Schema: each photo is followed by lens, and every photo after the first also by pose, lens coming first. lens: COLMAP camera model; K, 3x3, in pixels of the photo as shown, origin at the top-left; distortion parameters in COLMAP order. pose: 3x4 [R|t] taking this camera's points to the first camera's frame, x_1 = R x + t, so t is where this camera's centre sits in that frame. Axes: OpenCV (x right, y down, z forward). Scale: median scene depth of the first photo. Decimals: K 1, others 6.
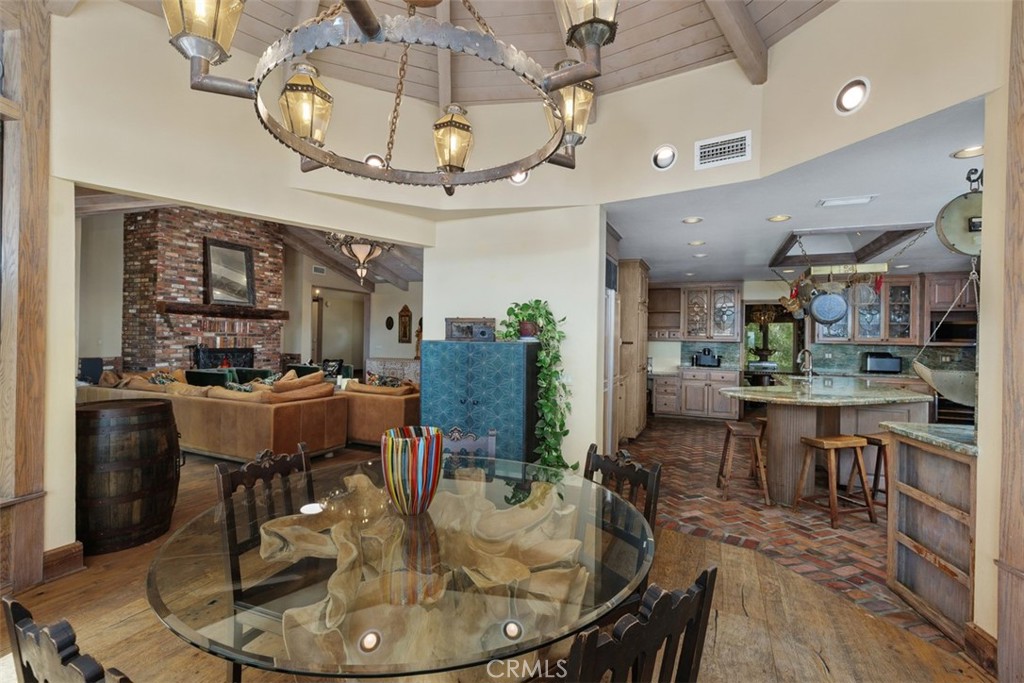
lens RADIAL K [[473.5, 0, 511.5], [0, 473.5, 340.8], [0, 0, 1]] dist [-0.001521, -0.000726]
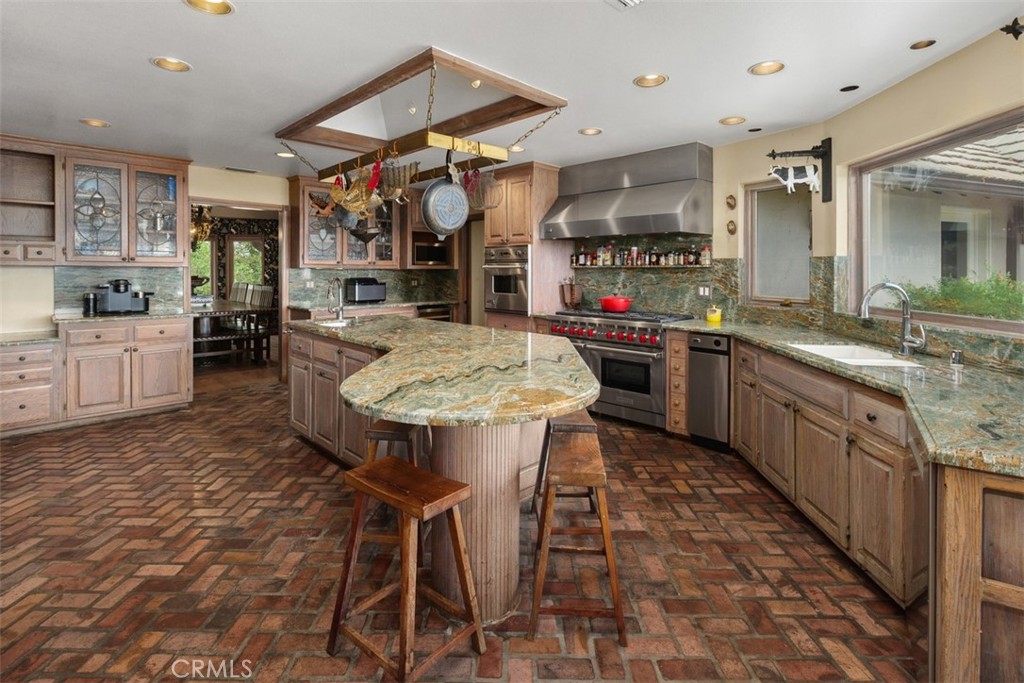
lens RADIAL K [[473.5, 0, 497.6], [0, 473.5, 274.9], [0, 0, 1]] dist [-0.001521, -0.000726]
pose [[0.388050, -0.021345, 0.921391, 0.091614], [0.009114, 0.999772, 0.019322, 0.004131], [-0.921593, 0.000900, 0.388156, 0.416725]]
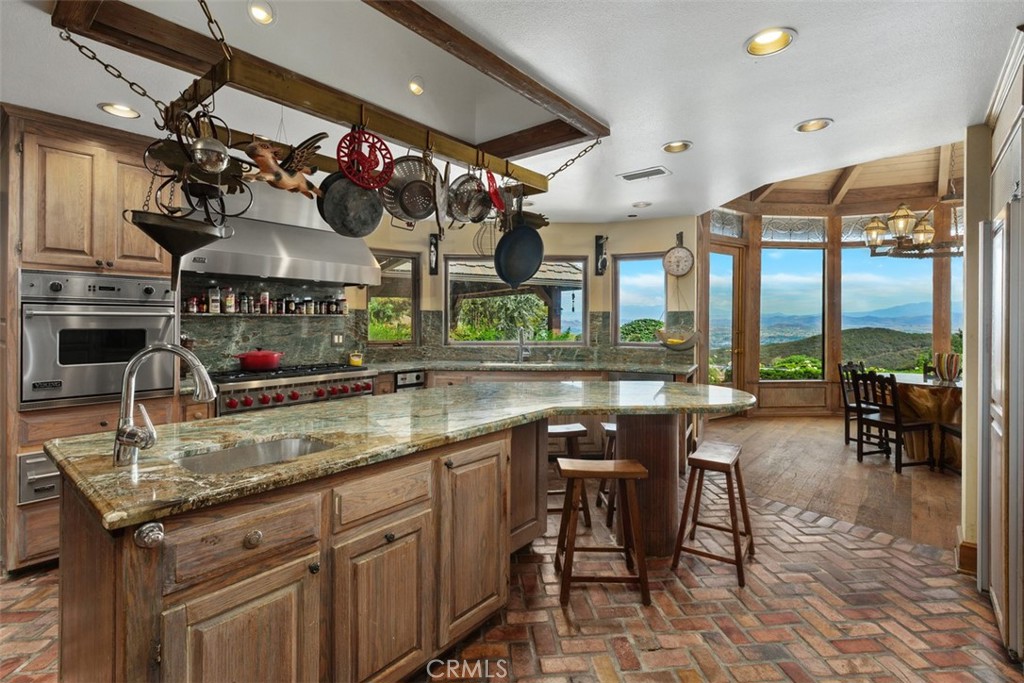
lens RADIAL K [[473.5, 0, 510.0], [0, 473.5, 317.3], [0, 0, 1]] dist [-0.001521, -0.000726]
pose [[-0.955038, -0.016740, 0.296012, 0.244726], [-0.015474, 0.999858, 0.006619, 0.002453], [-0.296081, 0.001741, -0.955161, 0.760054]]
